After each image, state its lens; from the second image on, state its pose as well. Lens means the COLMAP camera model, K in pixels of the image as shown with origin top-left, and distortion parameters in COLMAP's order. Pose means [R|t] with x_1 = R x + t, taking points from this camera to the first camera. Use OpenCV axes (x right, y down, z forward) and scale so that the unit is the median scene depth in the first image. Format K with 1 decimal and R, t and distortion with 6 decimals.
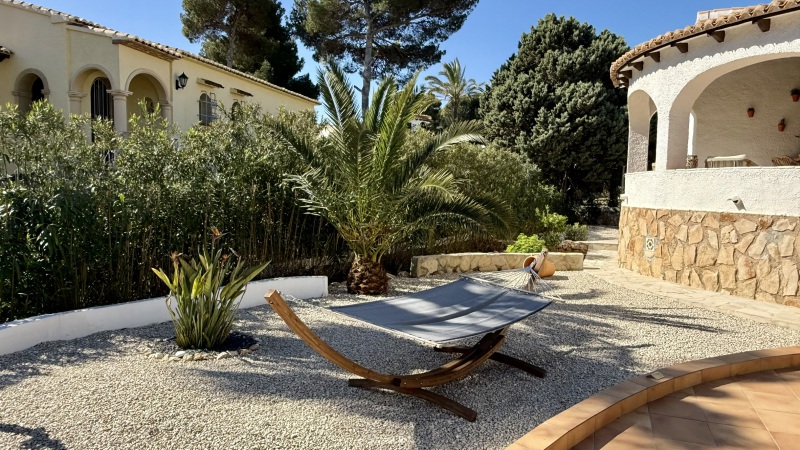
lens RADIAL K [[489.4, 0, 400.1], [0, 489.4, 225.9], [0, 0, 1]] dist [-0.003790, -0.001041]
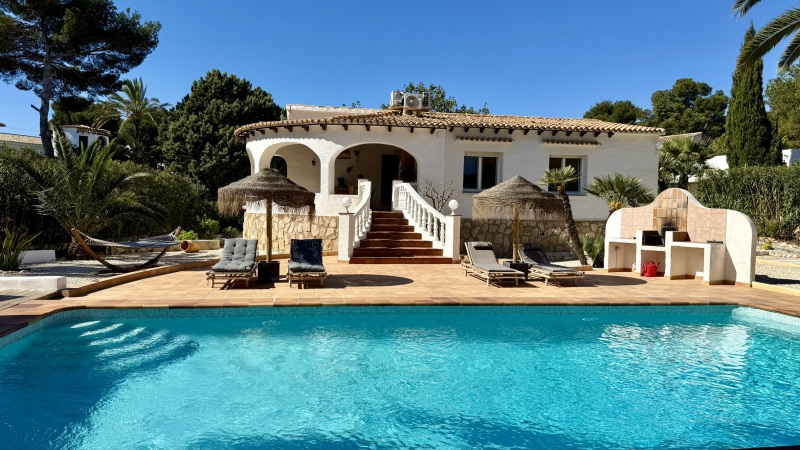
lens RADIAL K [[543.4, 0, 403.6], [0, 543.4, 230.2], [0, 0, 1]] dist [0.008521, -0.014231]
pose [[0.845151, -0.010383, 0.534428, -0.052364], [0.027460, 0.999334, -0.024011, 0.044885], [-0.533823, 0.034968, 0.844873, -0.503181]]
